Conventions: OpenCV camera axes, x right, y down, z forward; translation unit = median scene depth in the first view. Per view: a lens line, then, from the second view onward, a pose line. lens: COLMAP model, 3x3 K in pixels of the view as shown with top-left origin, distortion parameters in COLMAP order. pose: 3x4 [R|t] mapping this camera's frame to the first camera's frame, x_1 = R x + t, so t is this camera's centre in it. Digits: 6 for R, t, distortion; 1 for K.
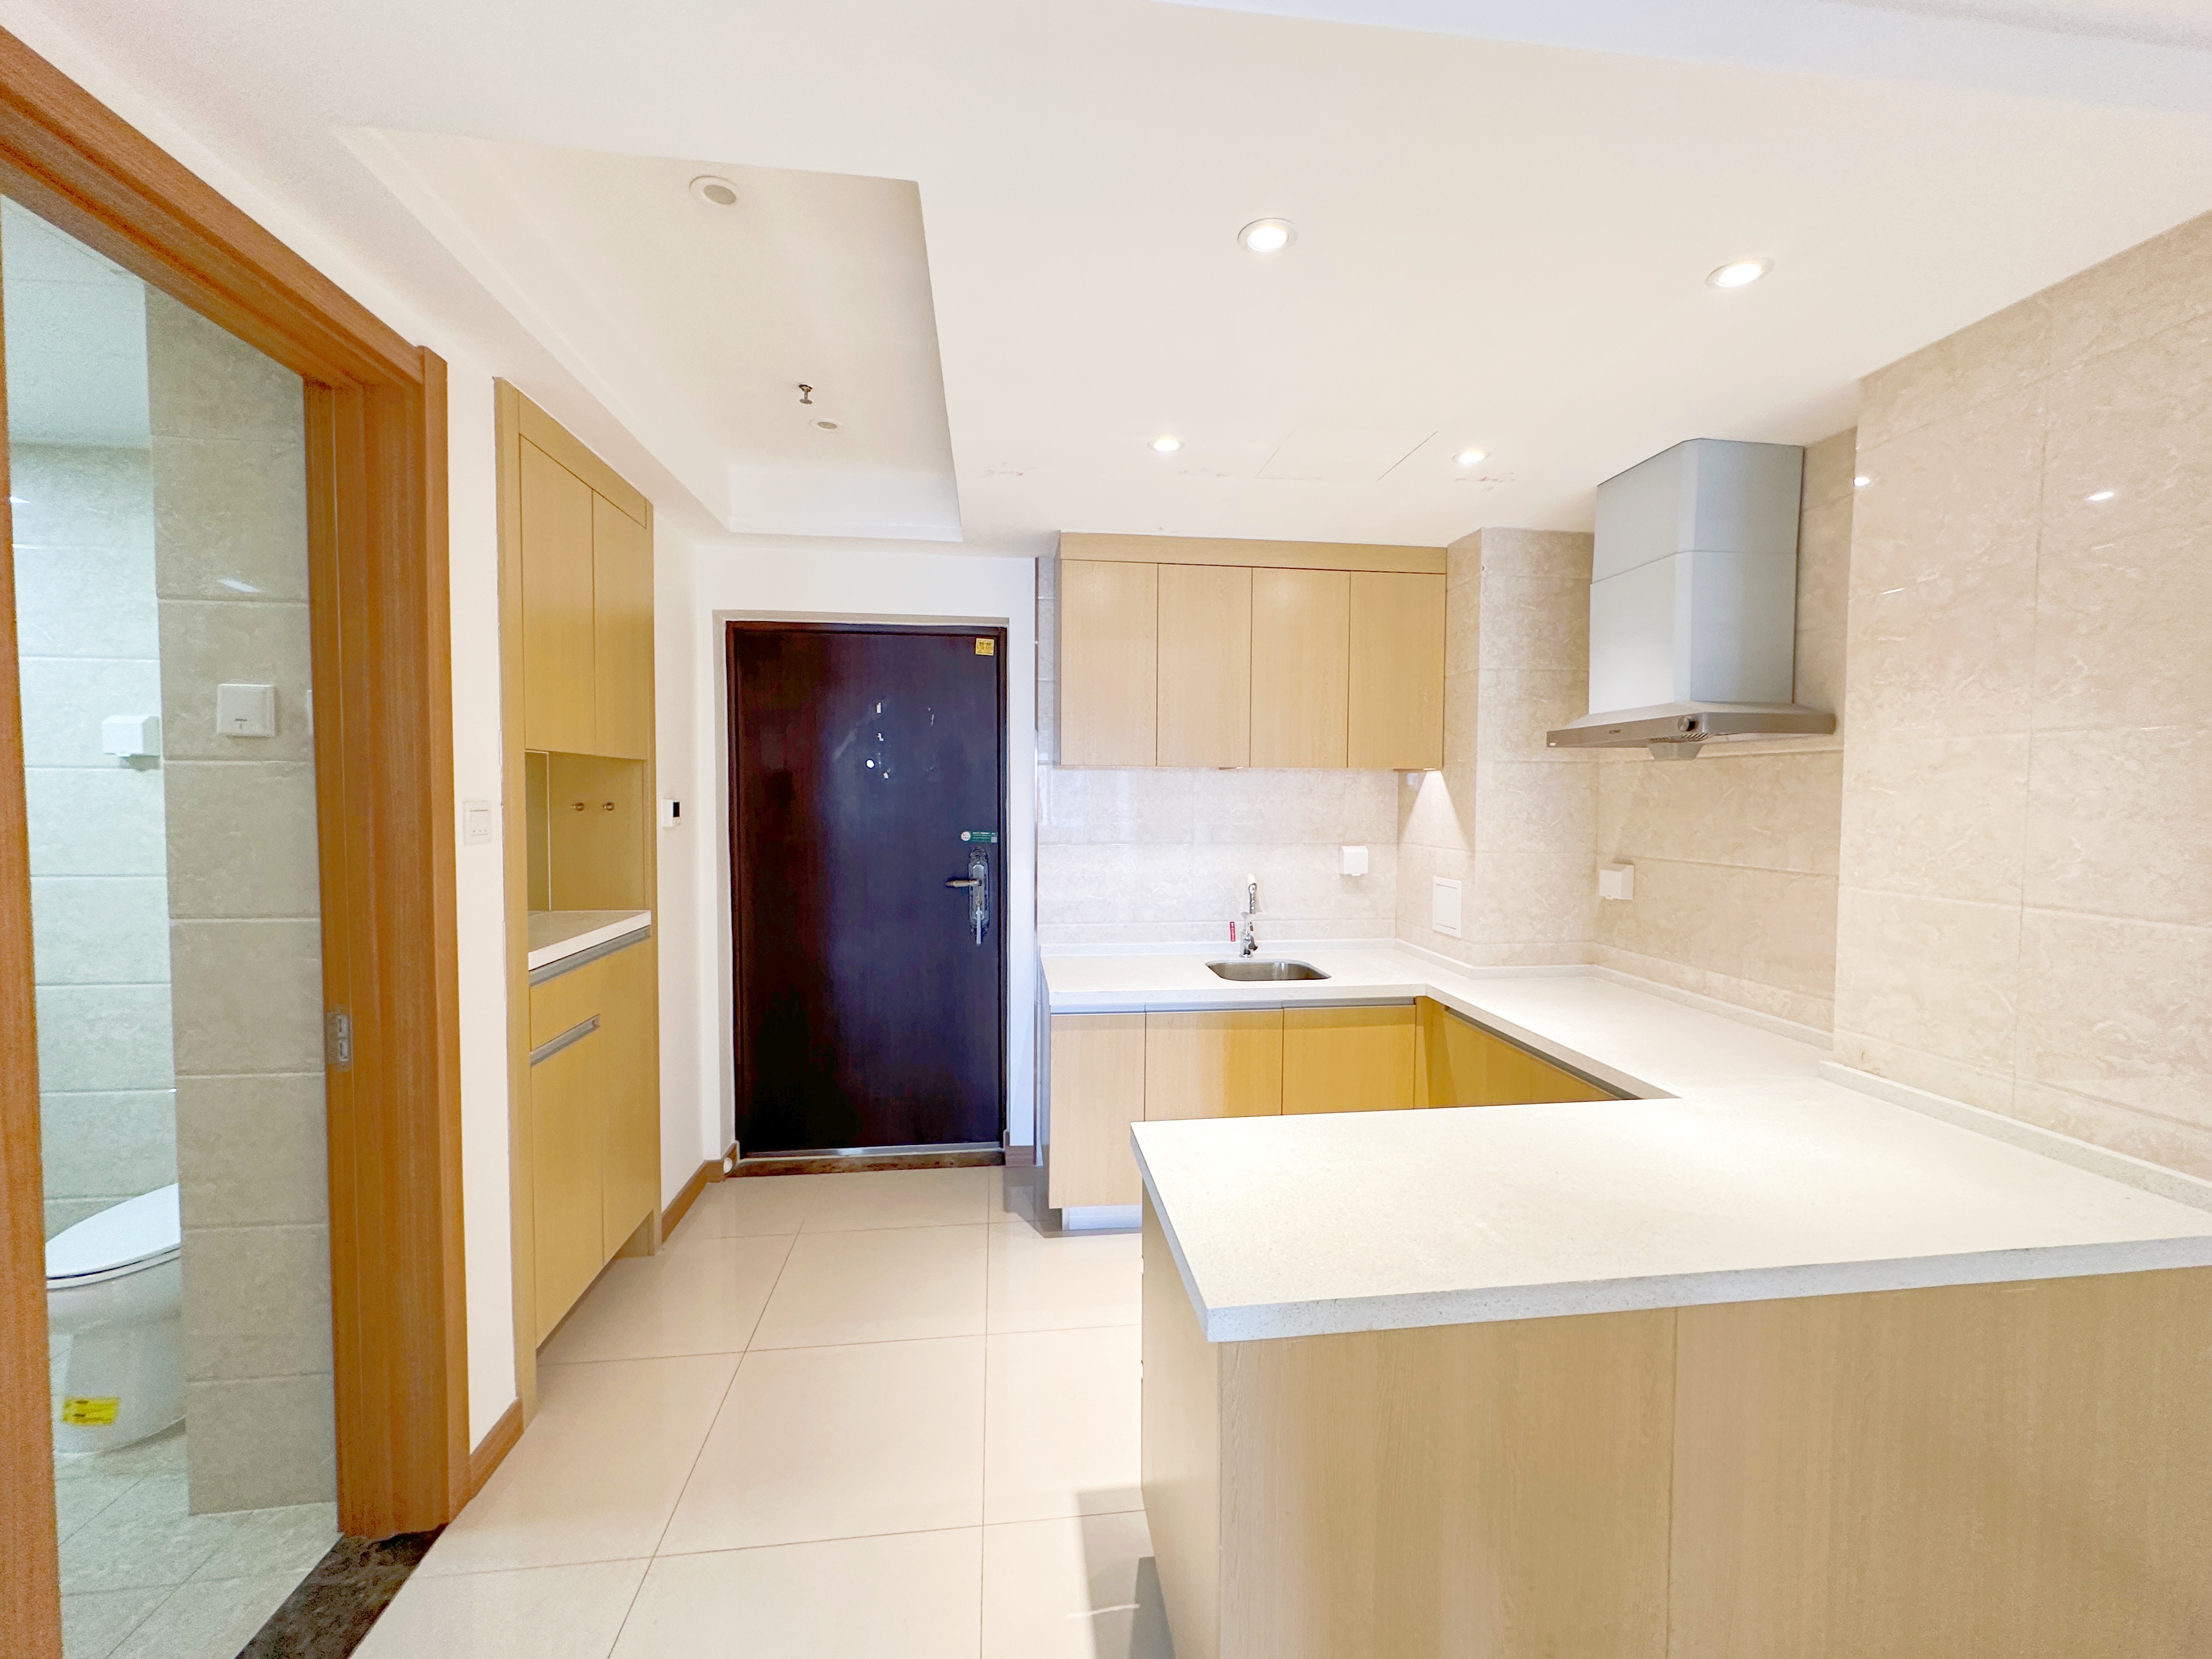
lens RADIAL K [[882.2, 0, 1102.8], [0, 882.2, 829.4], [0, 0, 1]] dist [-0.000262, 0.000696]
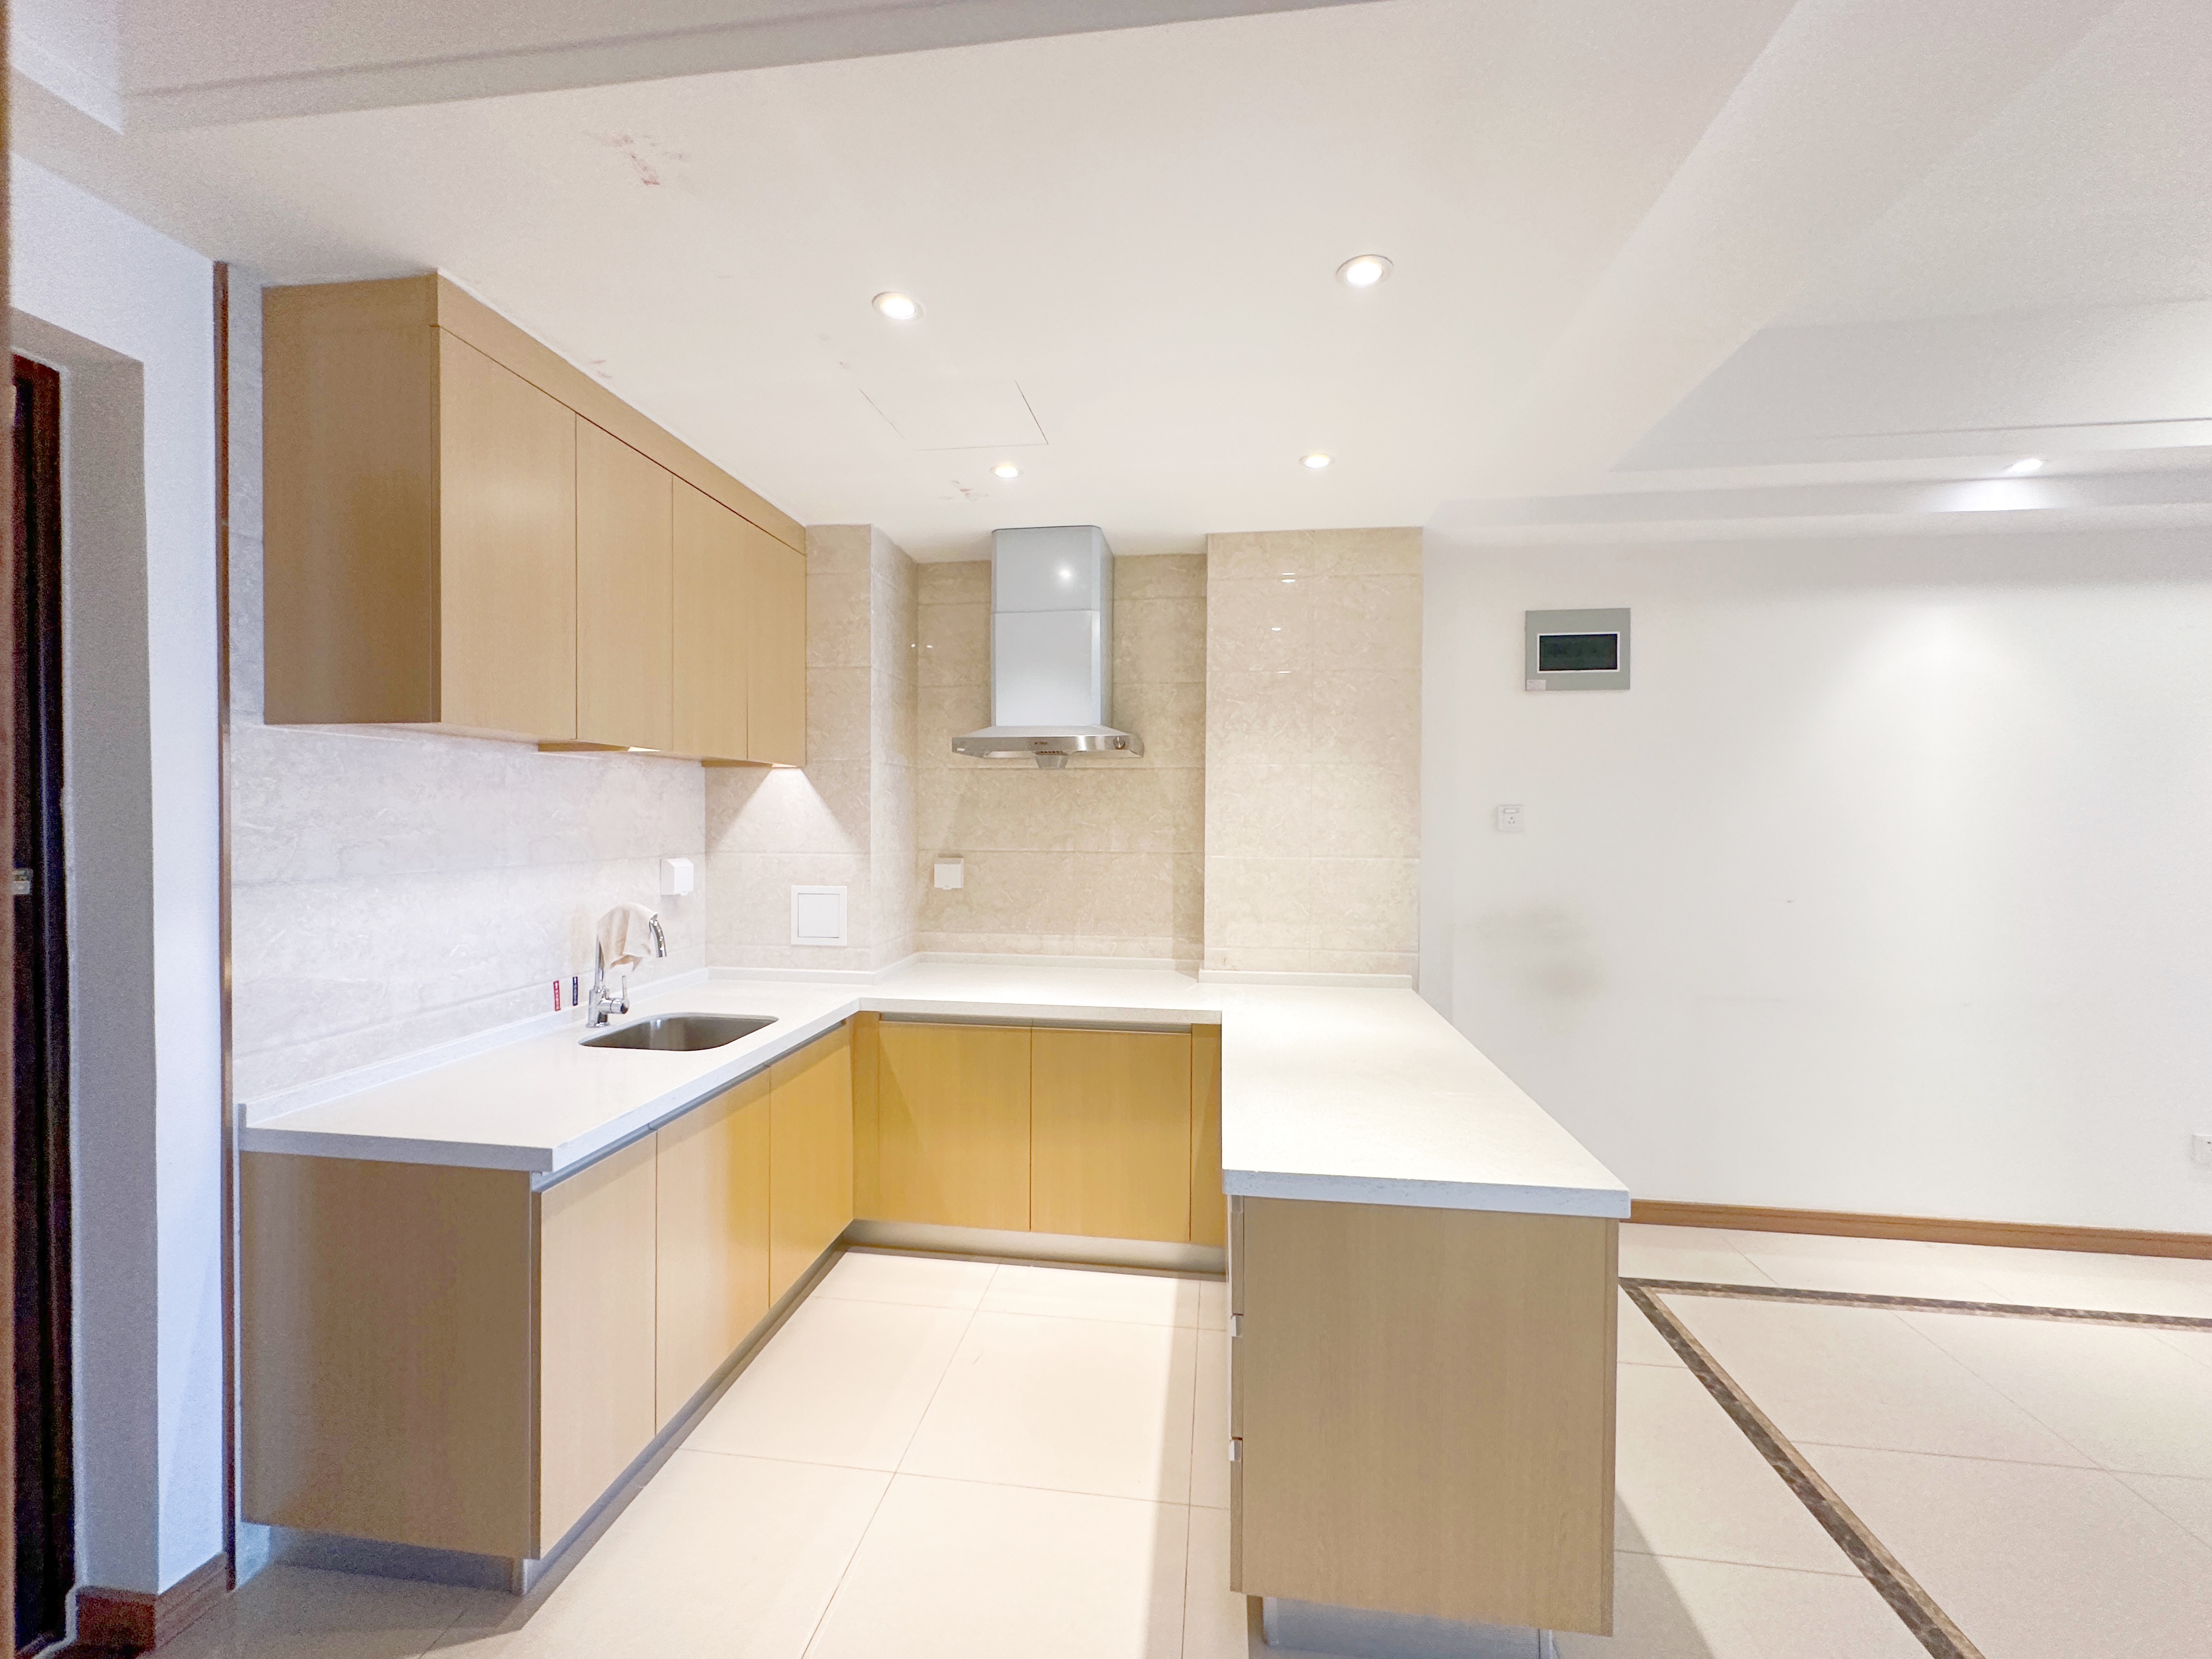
lens RADIAL K [[882.2, 0, 1102.8], [0, 882.2, 829.4], [0, 0, 1]] dist [-0.000262, 0.000696]
pose [[0.251938, -0.017858, 0.967579, -0.463652], [0.035121, 0.999340, 0.009300, -0.001647], [-0.967106, 0.031639, 0.252398, 0.510465]]
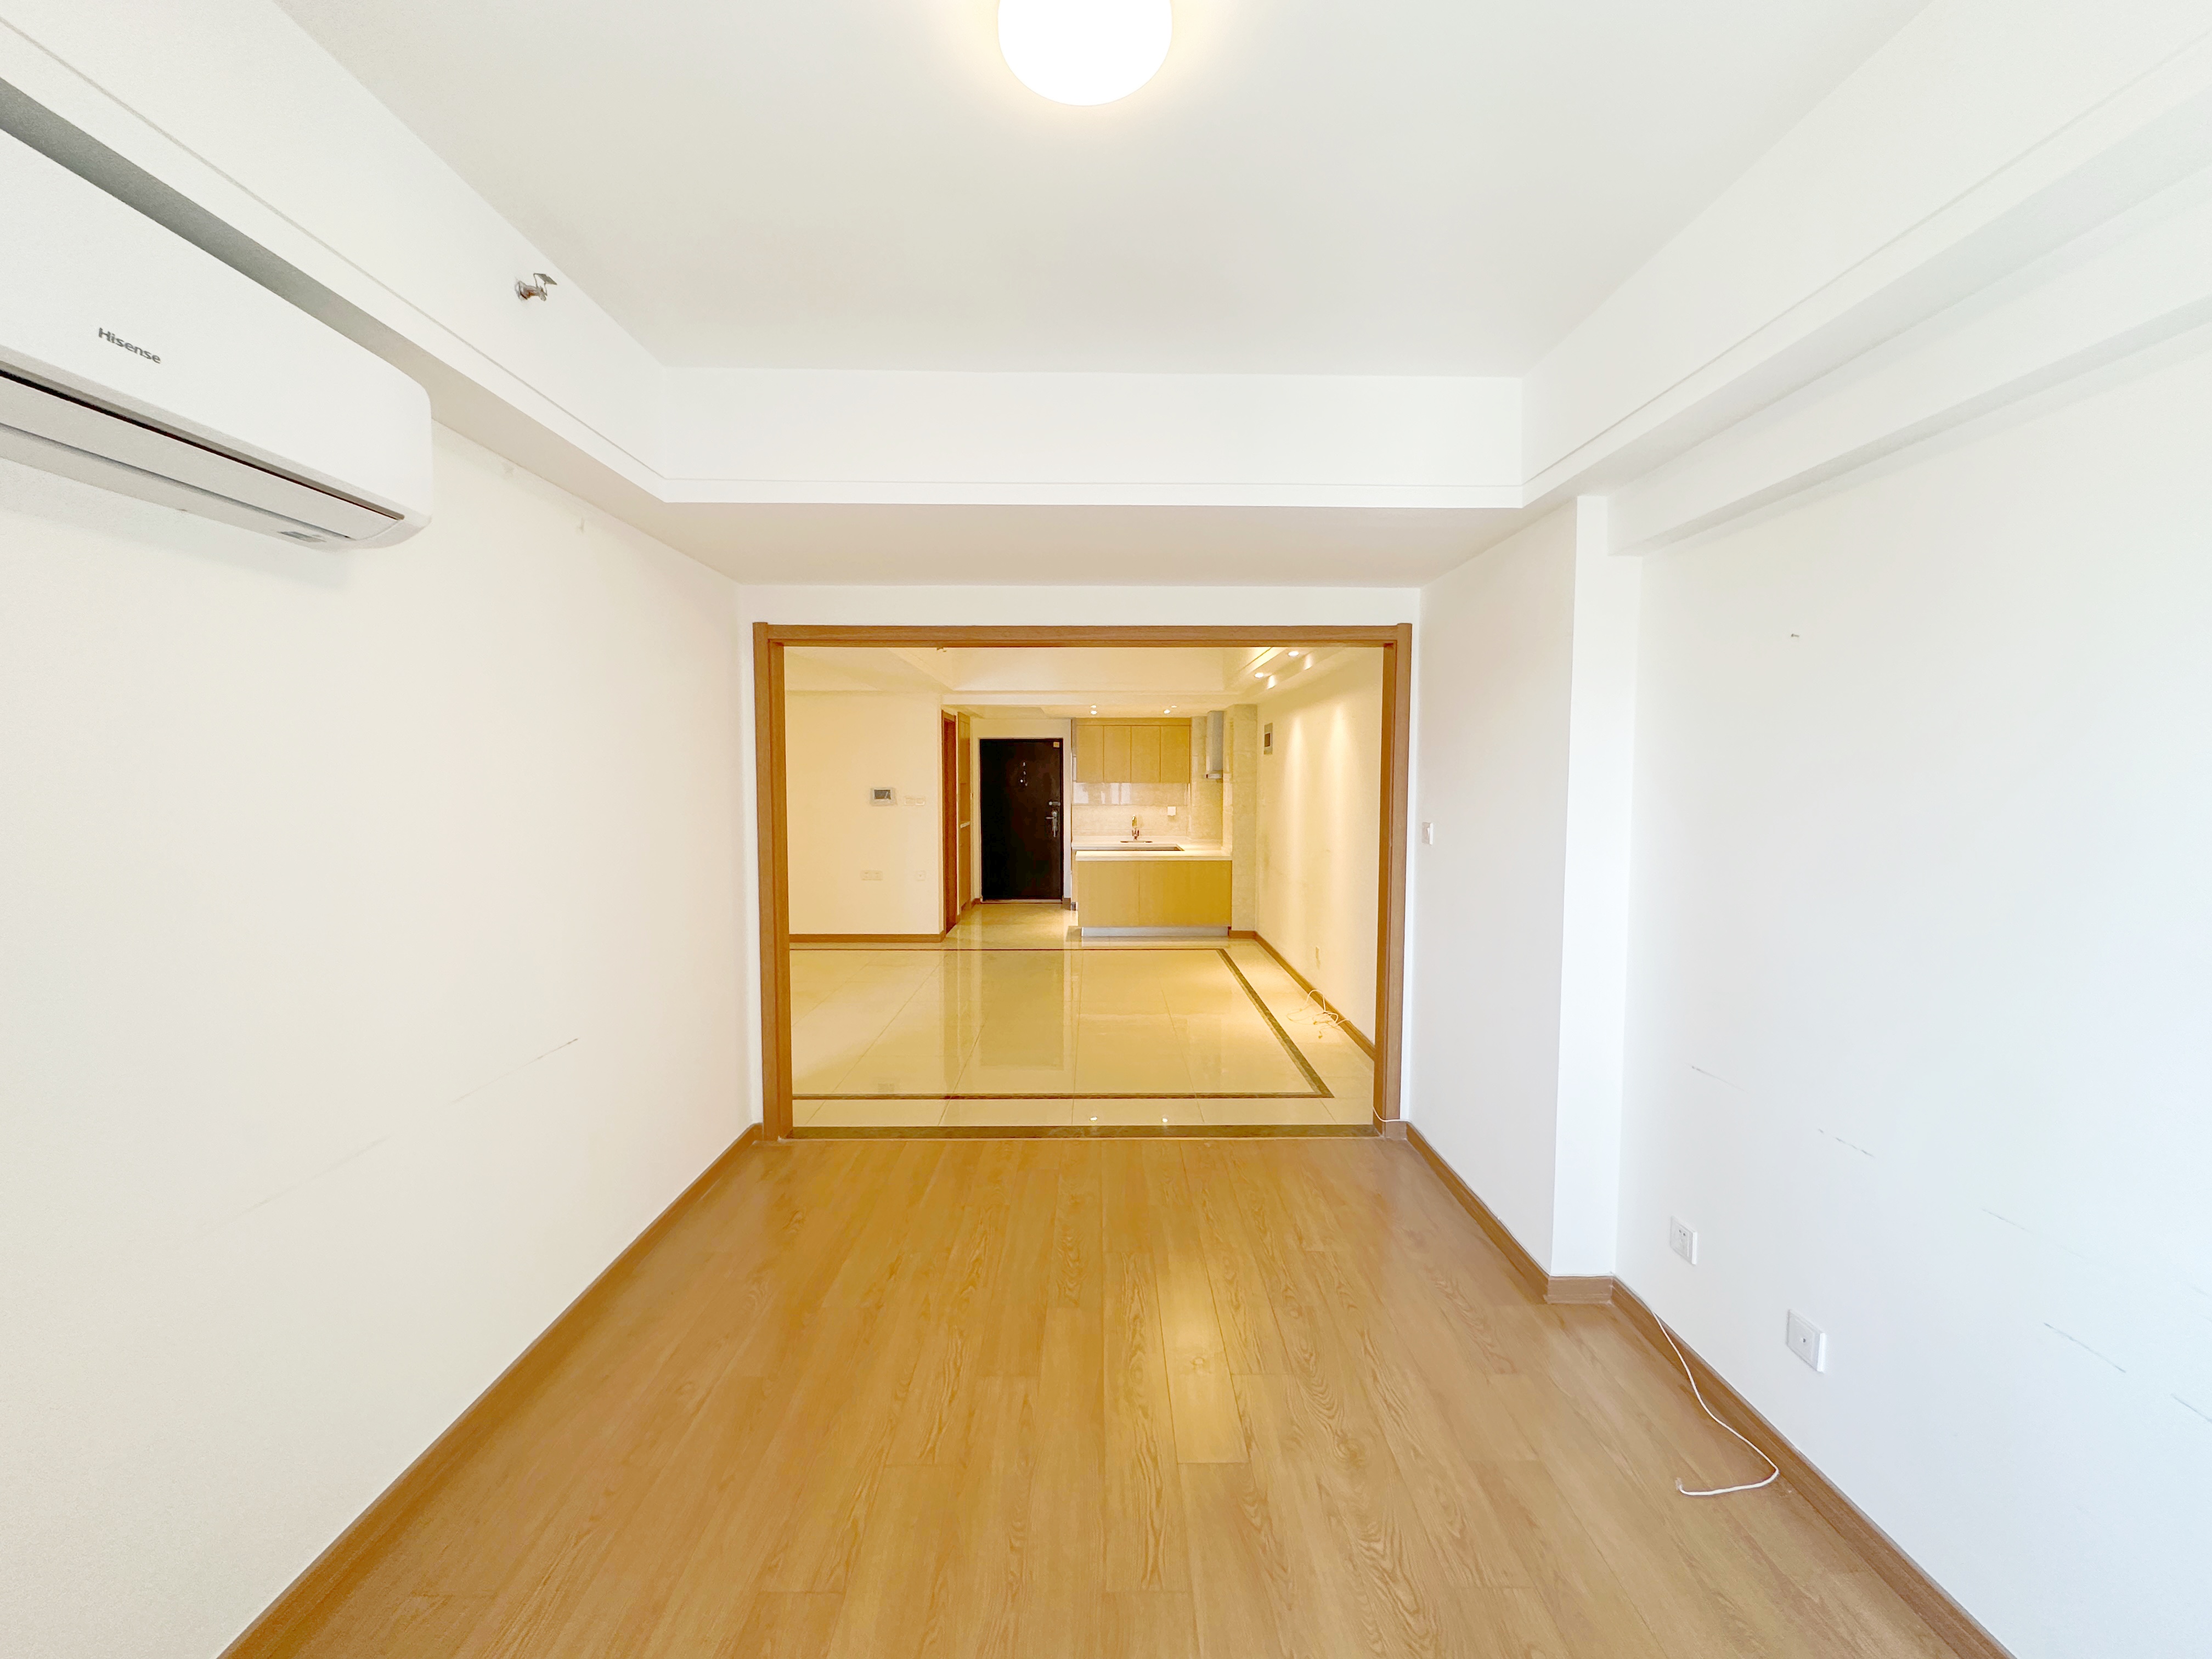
lens RADIAL K [[882.2, 0, 1102.8], [0, 882.2, 829.4], [0, 0, 1]] dist [-0.000262, 0.000696]
pose [[0.993643, 0.002534, -0.112546, 0.472735], [-0.000688, 0.999865, 0.016431, 0.059013], [0.112572, -0.016249, 0.993511, -2.597651]]
